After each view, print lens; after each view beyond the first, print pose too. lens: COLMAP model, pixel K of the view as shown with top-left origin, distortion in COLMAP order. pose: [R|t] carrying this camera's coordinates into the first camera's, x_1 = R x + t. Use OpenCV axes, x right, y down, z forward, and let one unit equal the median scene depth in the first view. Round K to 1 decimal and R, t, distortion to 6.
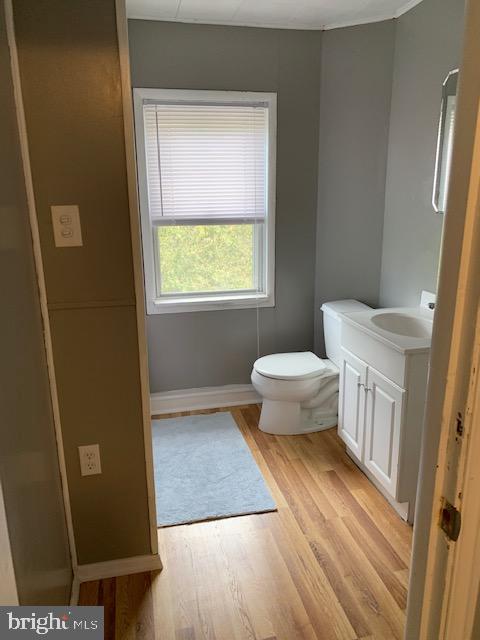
lens RADIAL K [[491.6, 0, 233.3], [0, 491.6, 321.6], [0, 0, 1]] dist [0.028106, -0.013033]
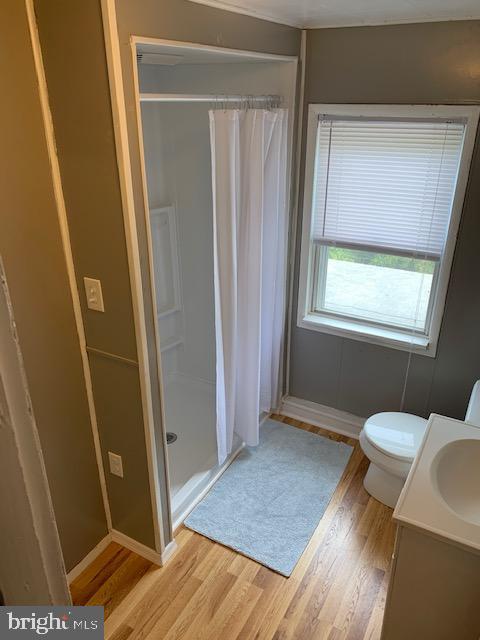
lens RADIAL K [[491.6, 0, 236.7], [0, 491.6, 318.5], [0, 0, 1]] dist [0.028106, -0.013033]
pose [[0.757908, 0.278155, -0.590089, 0.346633], [-0.187404, 0.959250, 0.211468, -0.235677], [0.624864, -0.049688, 0.779151, 0.141264]]
